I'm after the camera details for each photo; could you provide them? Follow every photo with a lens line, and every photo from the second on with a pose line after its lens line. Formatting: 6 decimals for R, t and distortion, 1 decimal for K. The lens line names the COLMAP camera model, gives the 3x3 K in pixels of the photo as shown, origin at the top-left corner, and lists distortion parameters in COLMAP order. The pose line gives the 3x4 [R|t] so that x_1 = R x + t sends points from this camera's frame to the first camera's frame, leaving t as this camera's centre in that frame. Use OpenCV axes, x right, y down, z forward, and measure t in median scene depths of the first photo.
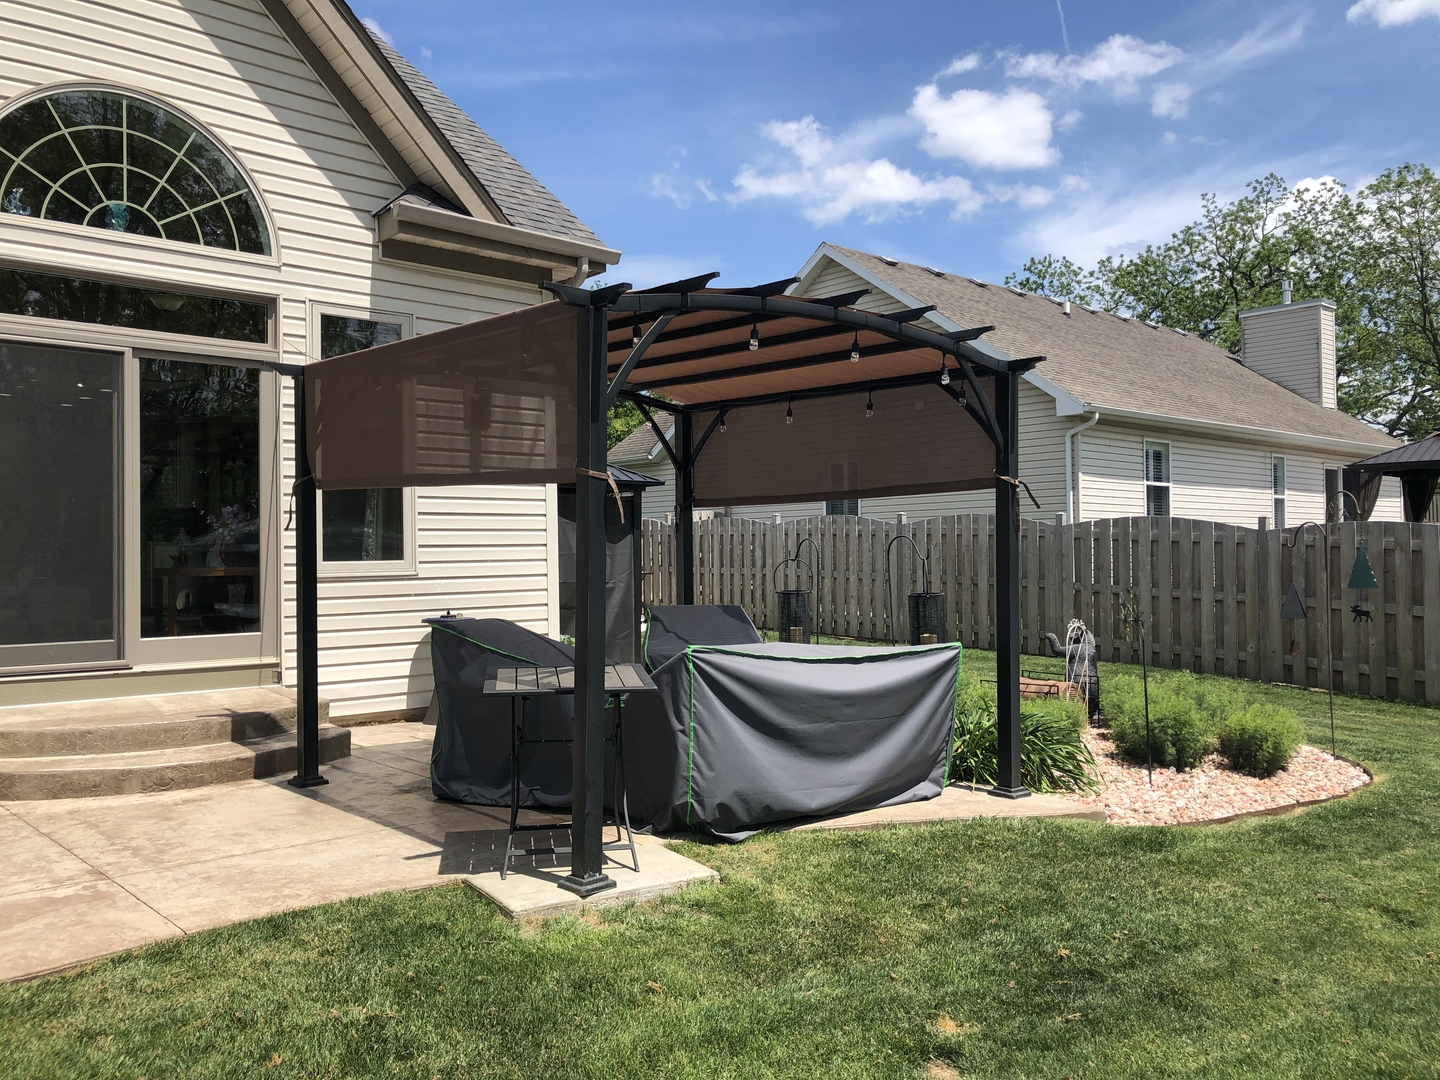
lens RADIAL K [[1191.4, 0, 712.2], [0, 1191.4, 528.9], [0, 0, 1]] dist [0.030445, -0.014107]
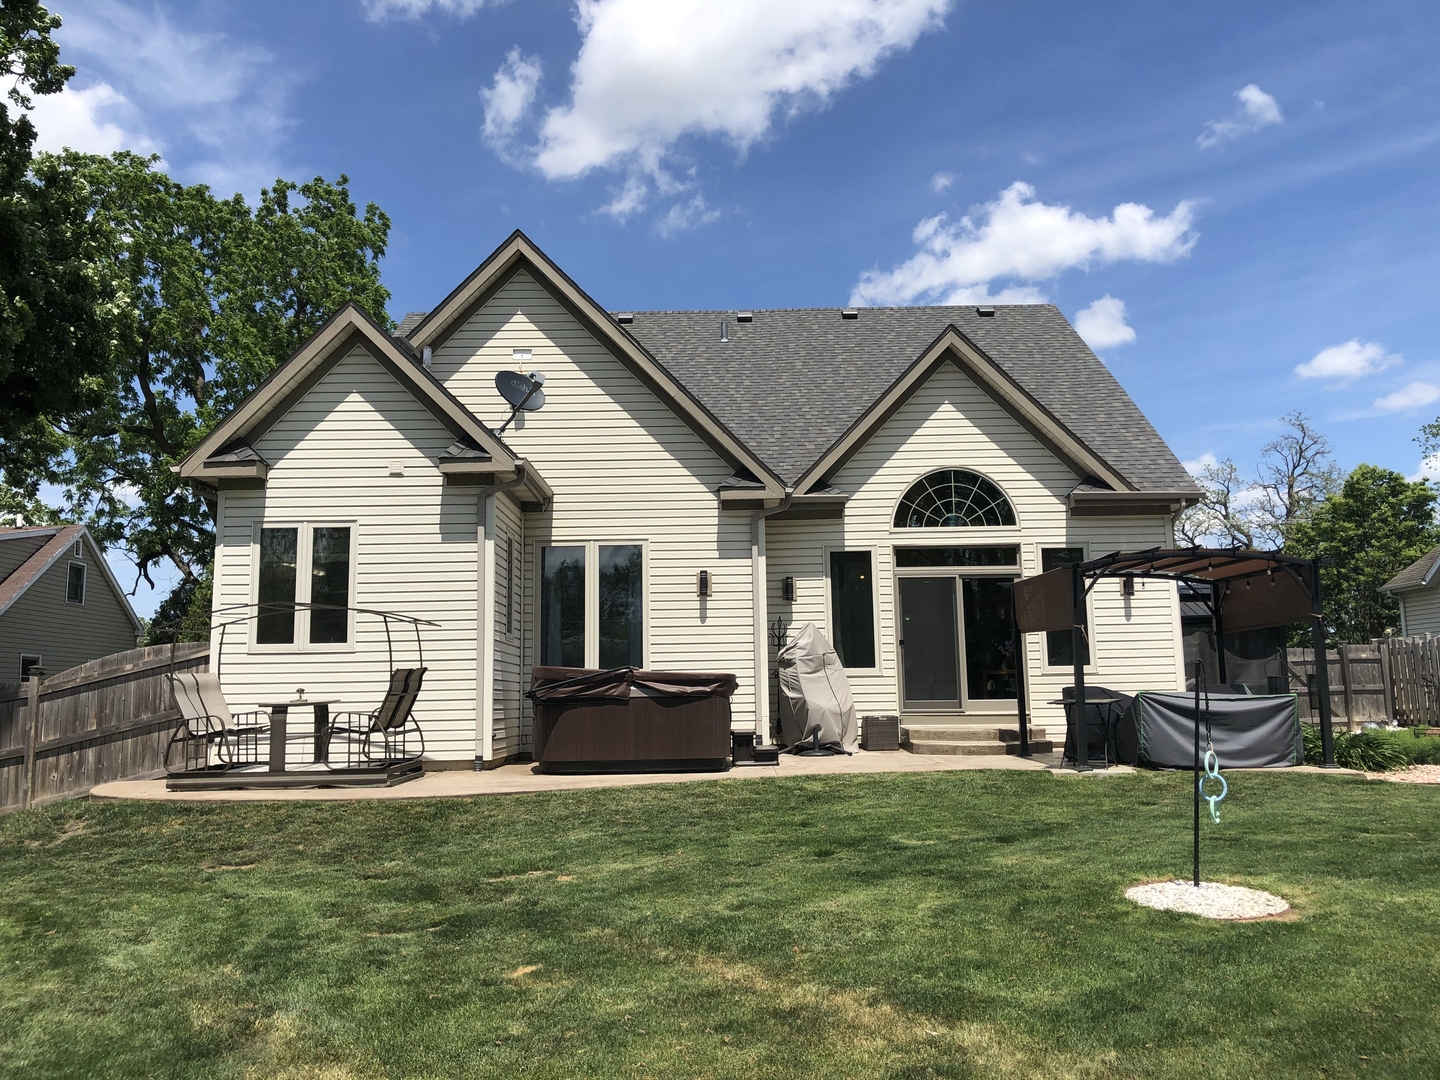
lens RADIAL K [[1191.4, 0, 717.0], [0, 1191.4, 535.6], [0, 0, 1]] dist [0.030445, -0.014107]
pose [[0.739186, -0.097047, -0.666472, 0.691743], [0.027318, 0.993070, -0.114306, 0.024443], [0.672947, 0.066286, 0.736715, -0.990202]]
